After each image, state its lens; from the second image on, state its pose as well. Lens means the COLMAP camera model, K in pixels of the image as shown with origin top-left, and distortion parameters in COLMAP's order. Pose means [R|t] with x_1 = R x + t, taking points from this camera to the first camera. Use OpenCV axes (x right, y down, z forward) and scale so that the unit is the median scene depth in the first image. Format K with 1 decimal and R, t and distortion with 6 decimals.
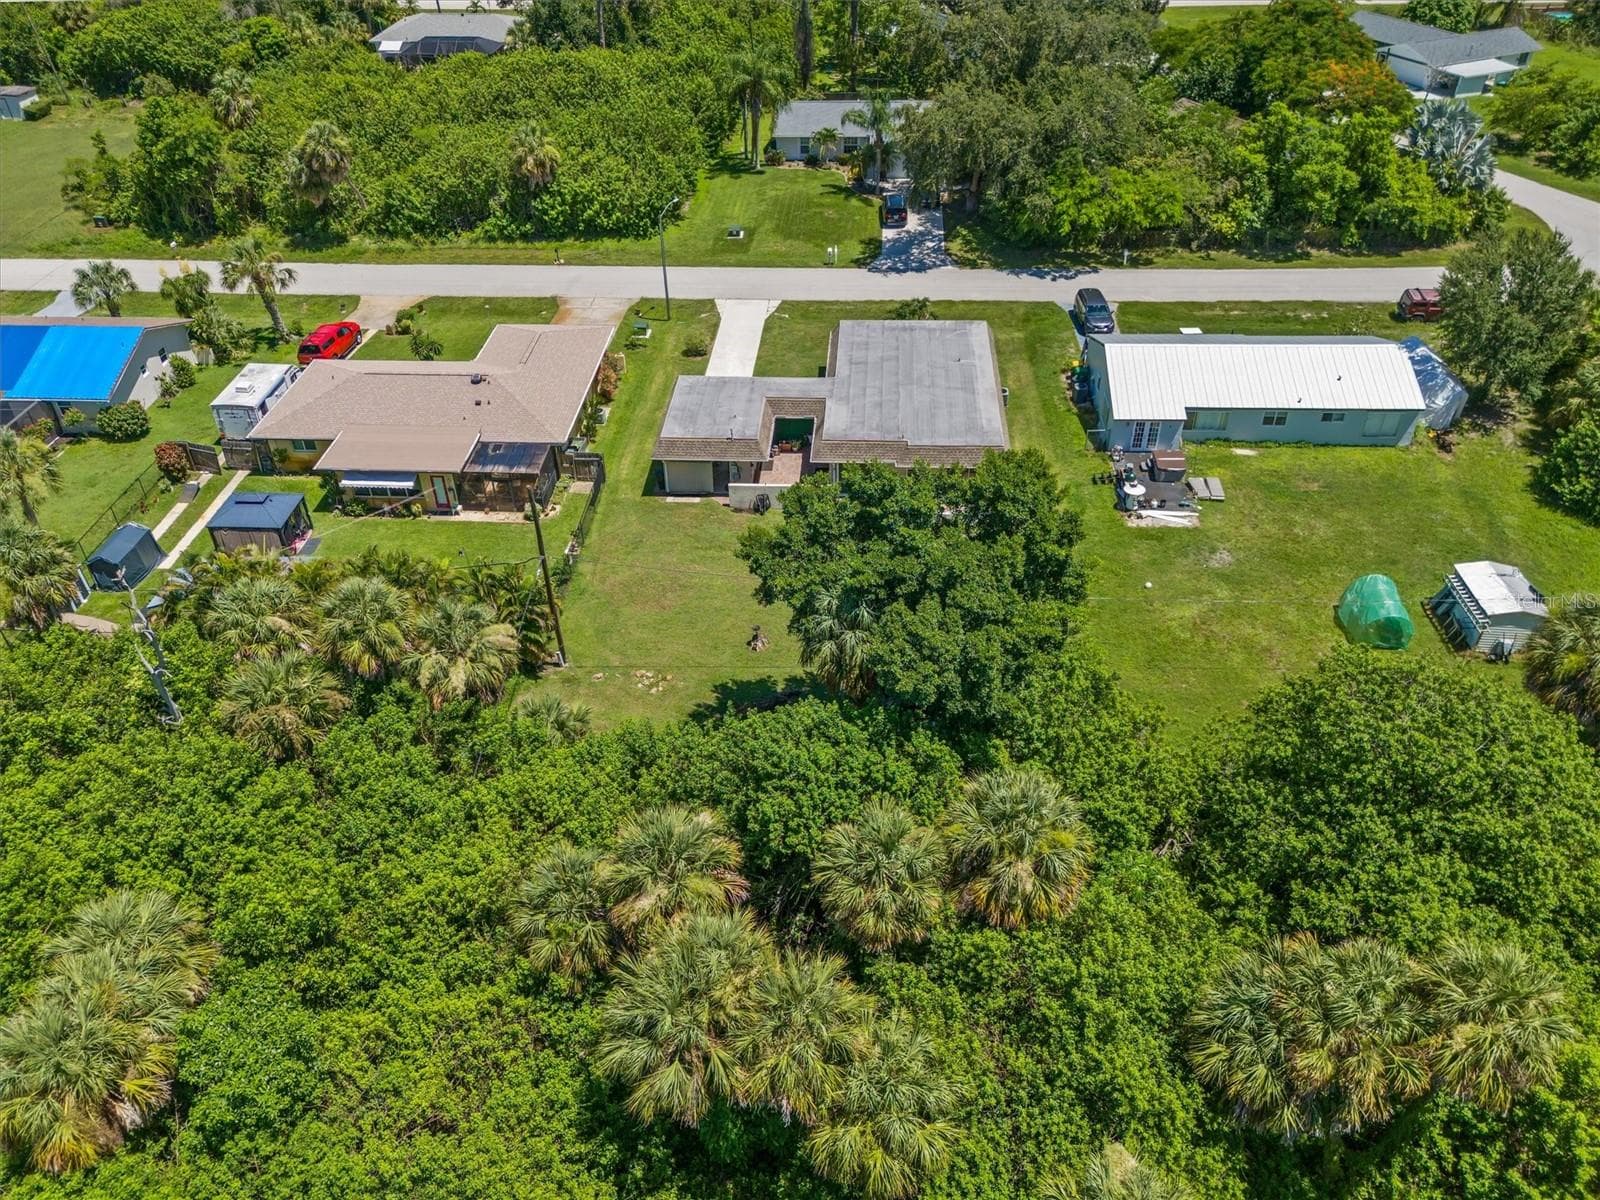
lens RADIAL K [[1202.3, 0, 796.0], [0, 1202.3, 597.7], [0, 0, 1]] dist [0.098486, -0.109045]
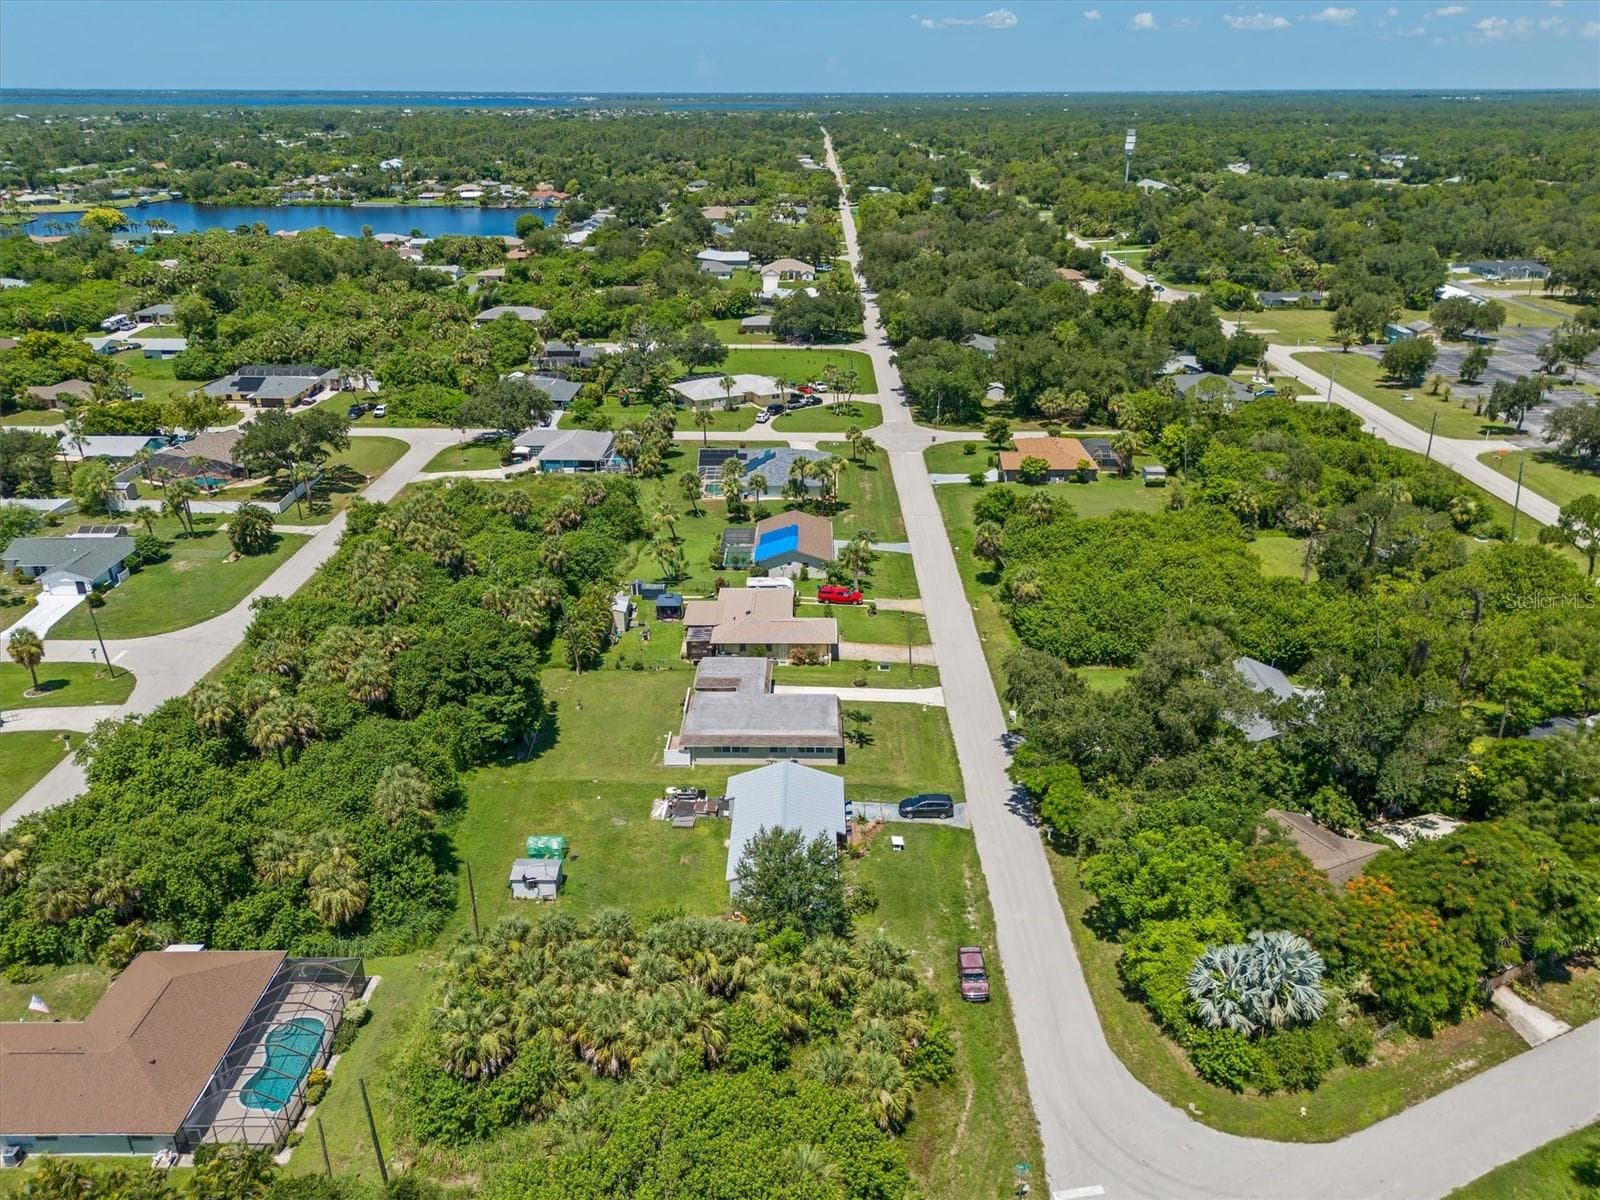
lens RADIAL K [[1202.3, 0, 796.0], [0, 1202.3, 597.7], [0, 0, 1]] dist [0.098486, -0.109045]
pose [[0.050327, 0.407905, -0.911636, 1.477465], [-0.597538, 0.743696, 0.299774, -0.780502], [0.800260, 0.529650, 0.281167, 0.384677]]
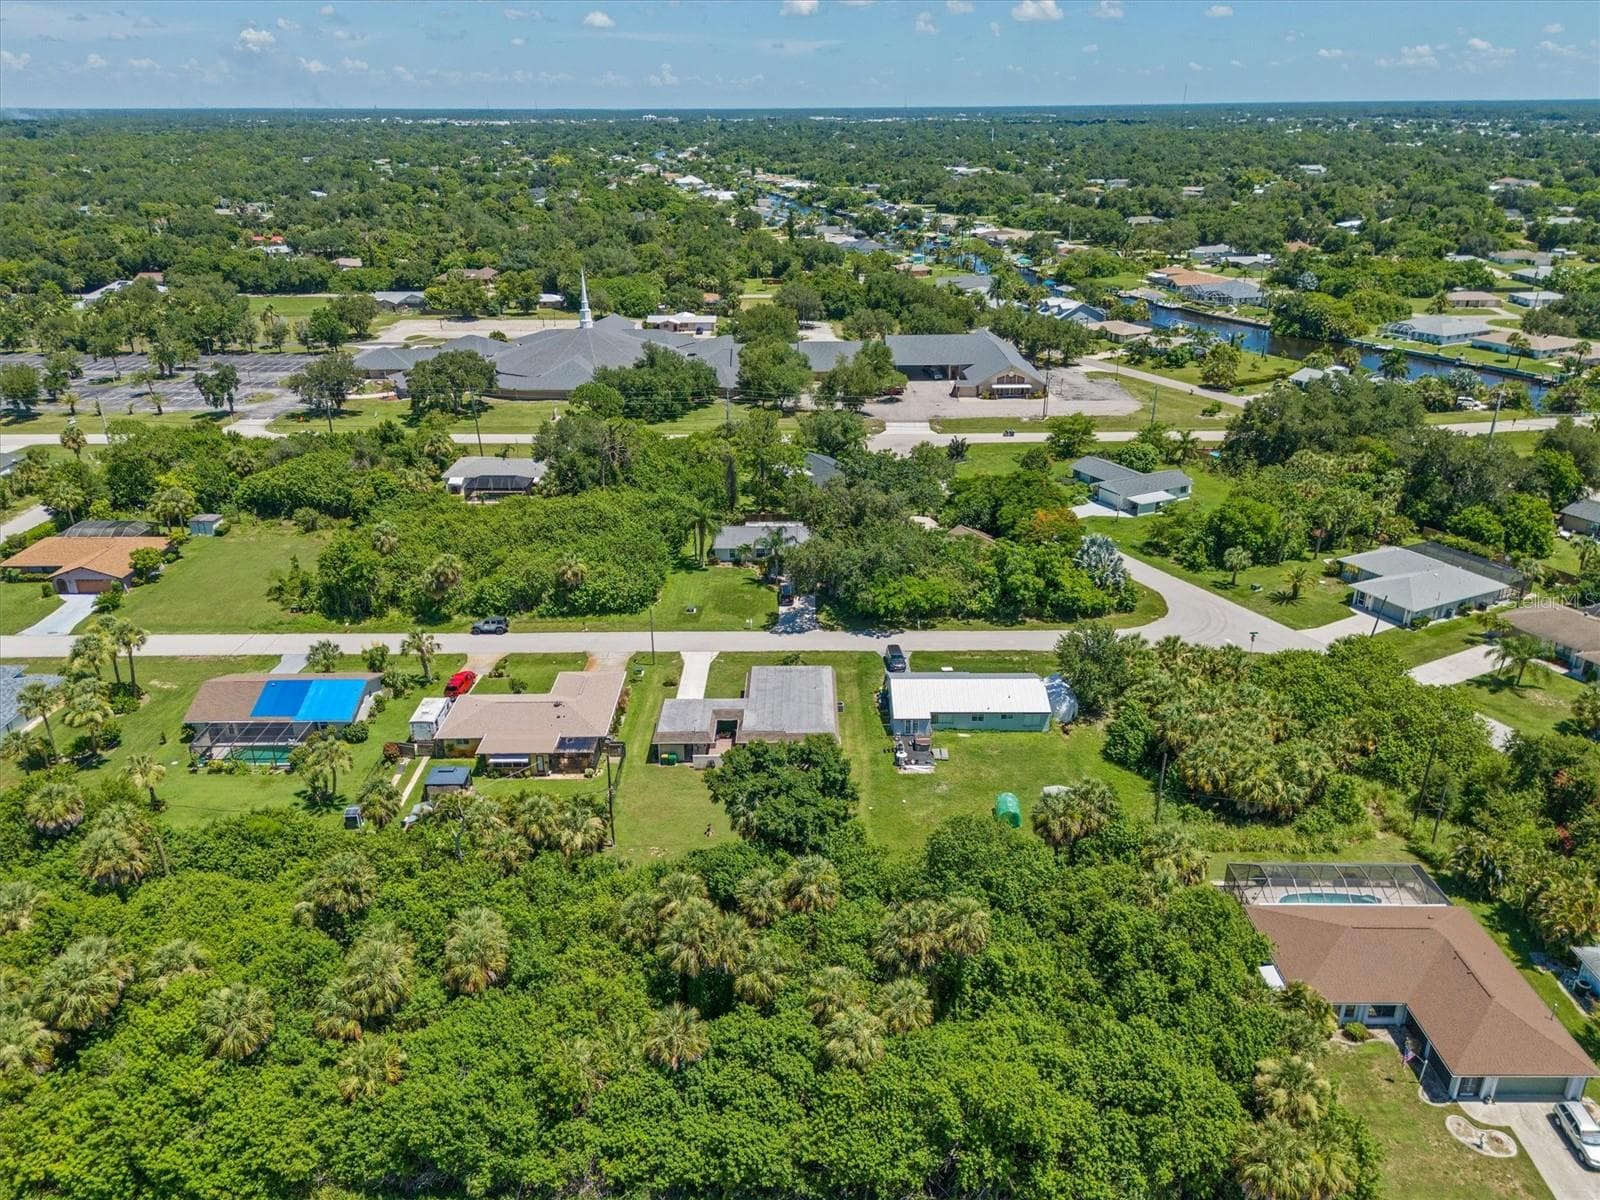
lens RADIAL K [[1185.7, 0, 805.5], [0, 1185.7, 609.8], [0, 0, 1]] dist [0.123011, -0.167582]
pose [[0.997861, -0.011688, 0.064312, 0.002941], [0.026314, 0.972467, -0.231551, 0.099944], [-0.059835, 0.232748, 0.970695, -0.733972]]
